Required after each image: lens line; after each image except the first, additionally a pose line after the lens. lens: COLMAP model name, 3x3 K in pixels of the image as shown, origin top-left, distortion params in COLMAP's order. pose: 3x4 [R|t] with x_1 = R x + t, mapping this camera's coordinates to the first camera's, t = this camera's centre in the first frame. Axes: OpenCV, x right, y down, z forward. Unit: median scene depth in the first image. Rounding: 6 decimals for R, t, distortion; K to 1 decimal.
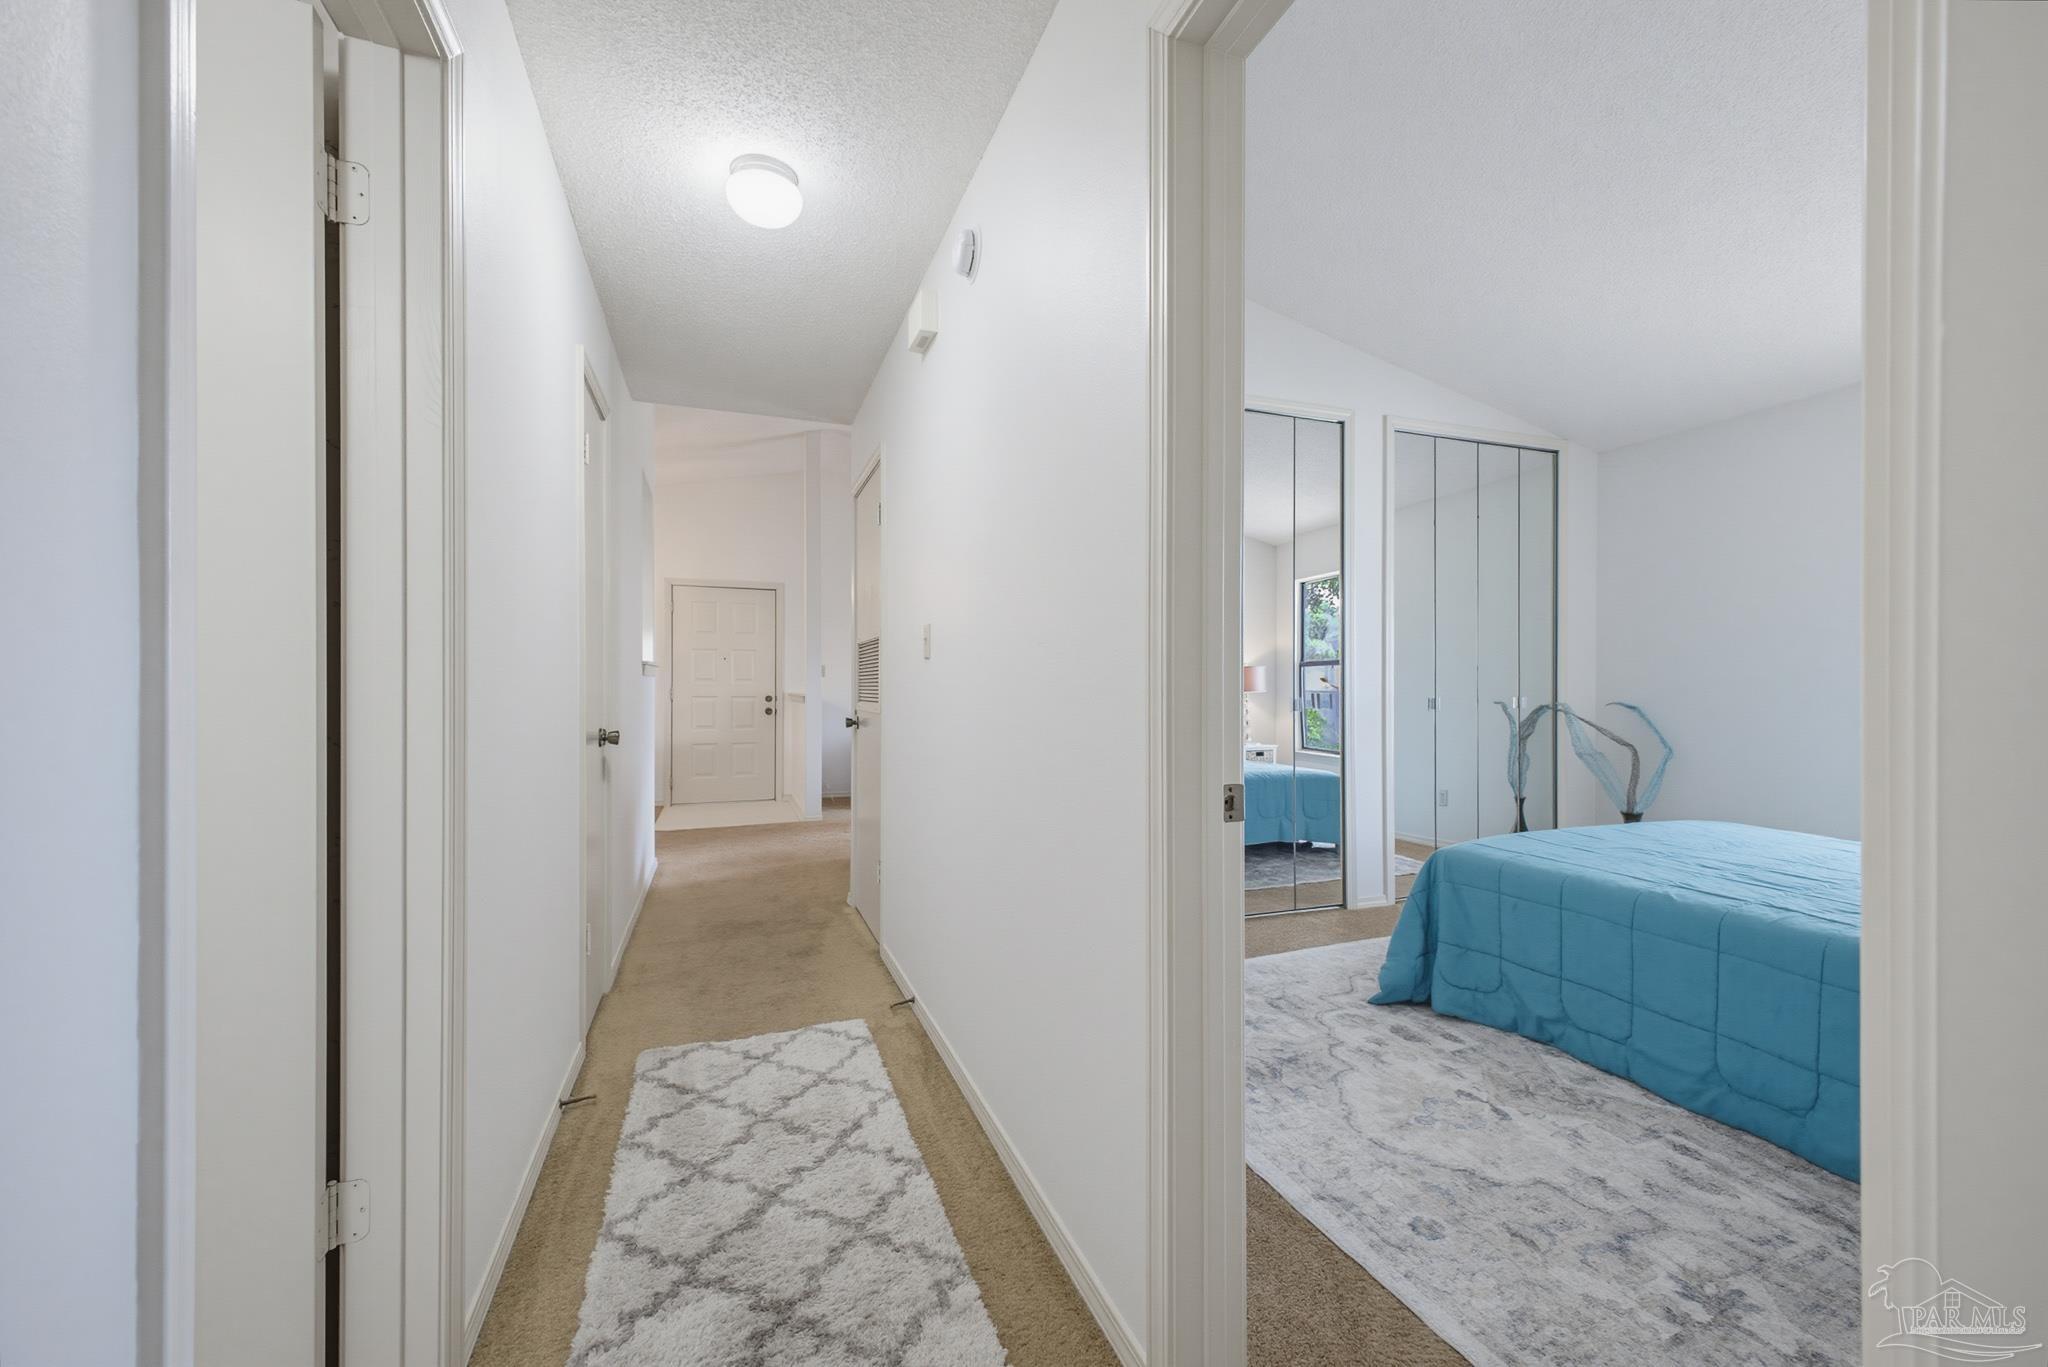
lens RADIAL K [[824.9, 0, 1024.0], [0, 824.9, 683.5], [0, 0, 1]] dist [0.024946, -0.000292]
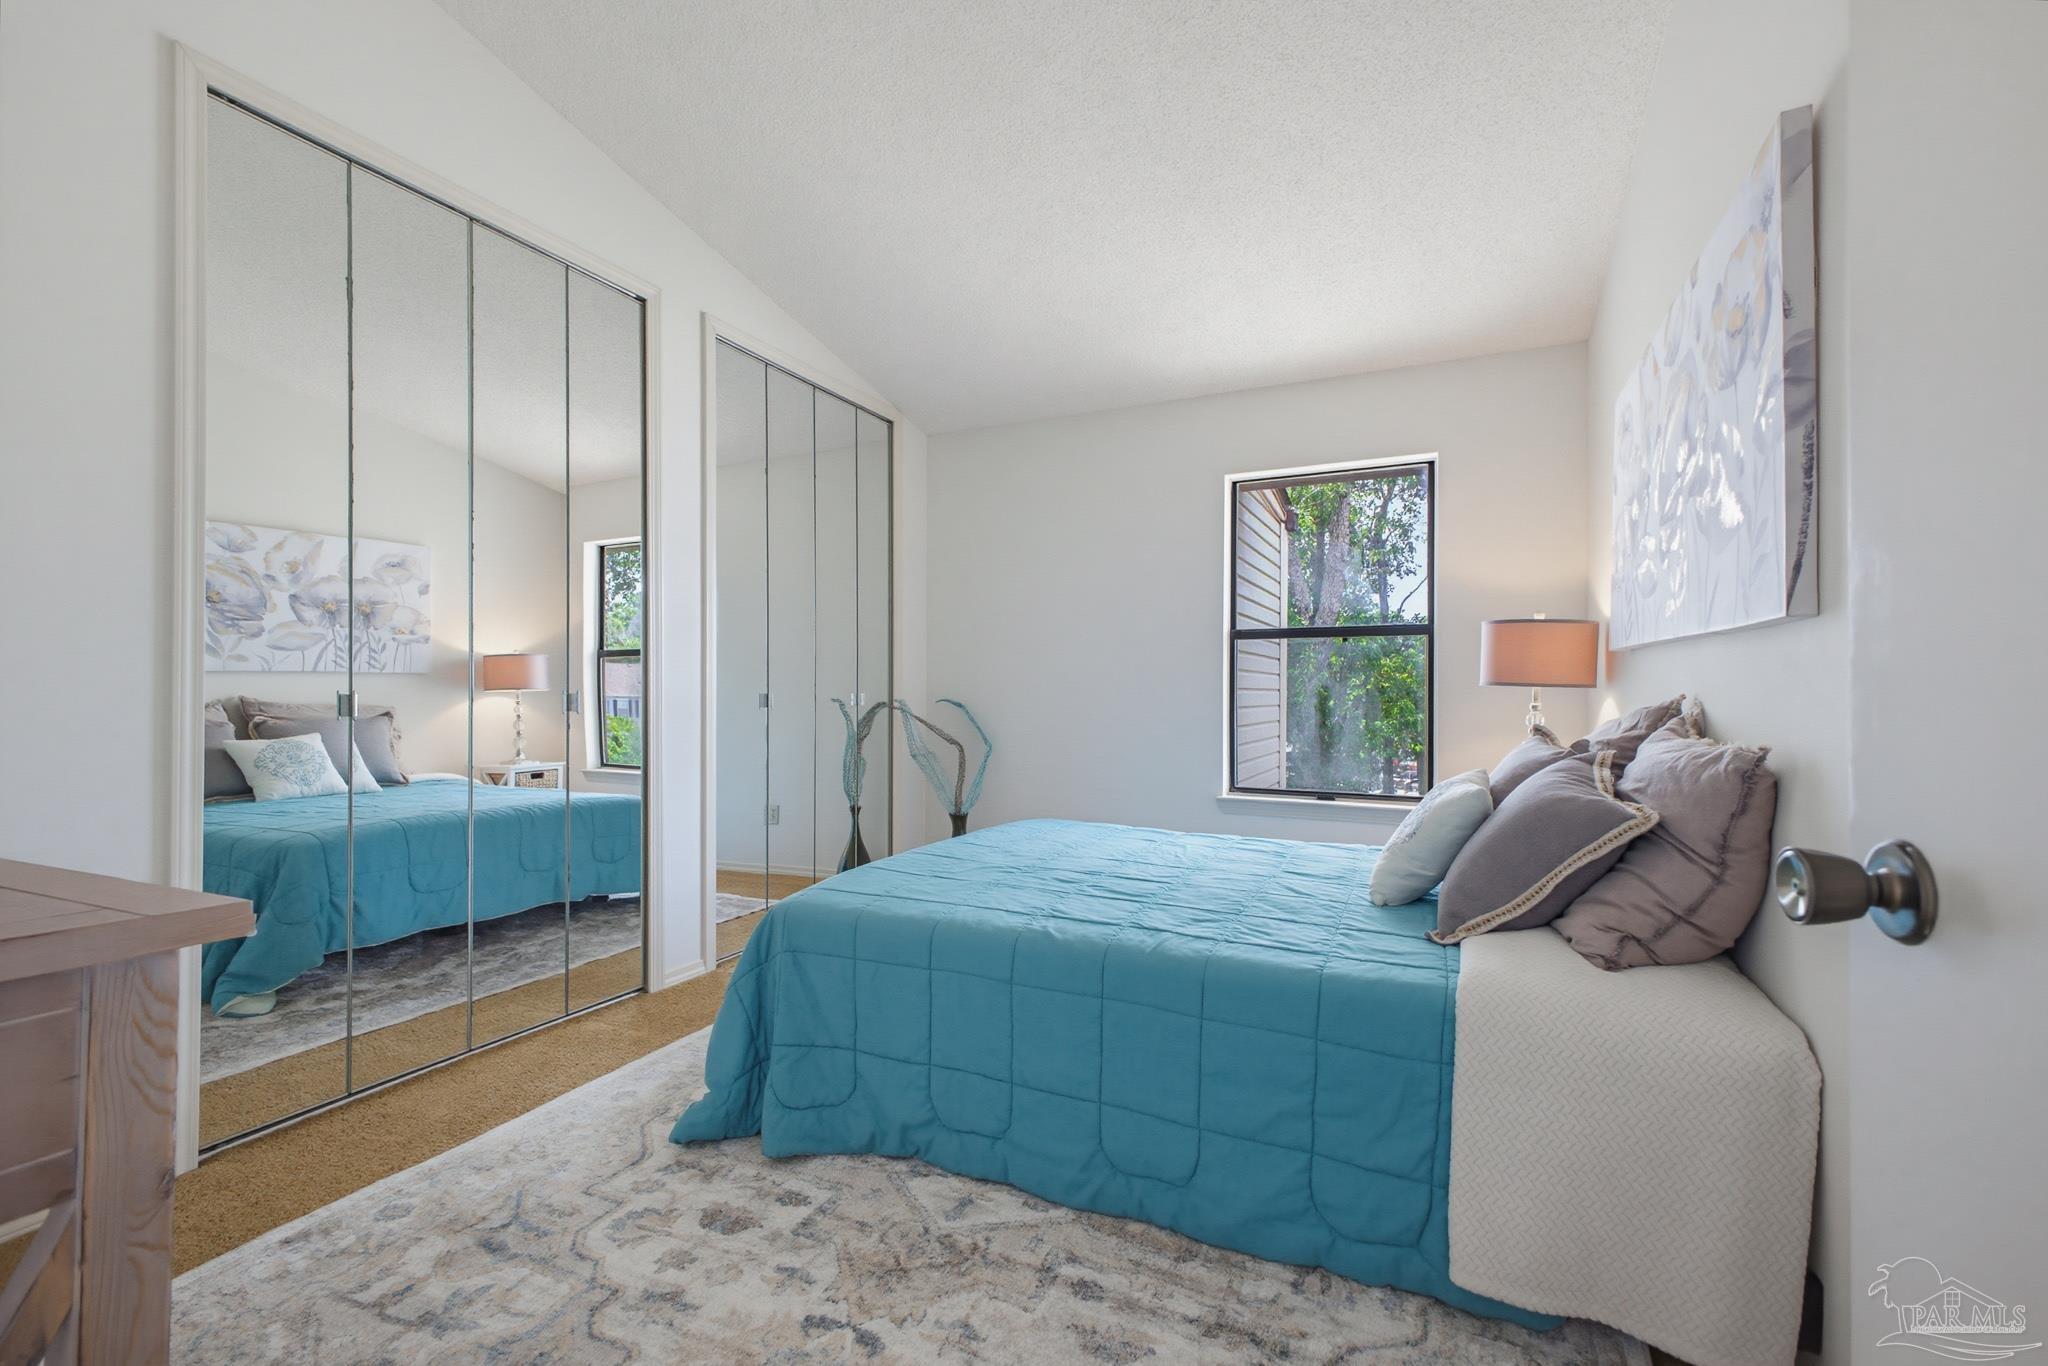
lens RADIAL K [[875.9, 0, 1060.4], [0, 875.9, 693.1], [0, 0, 1]] dist [0.002256, -0.000266]
pose [[0.704811, -0.000435, 0.709395, 0.161308], [-0.003486, 0.999986, 0.004077, 0.020565], [-0.709387, -0.005347, 0.704799, 0.343204]]
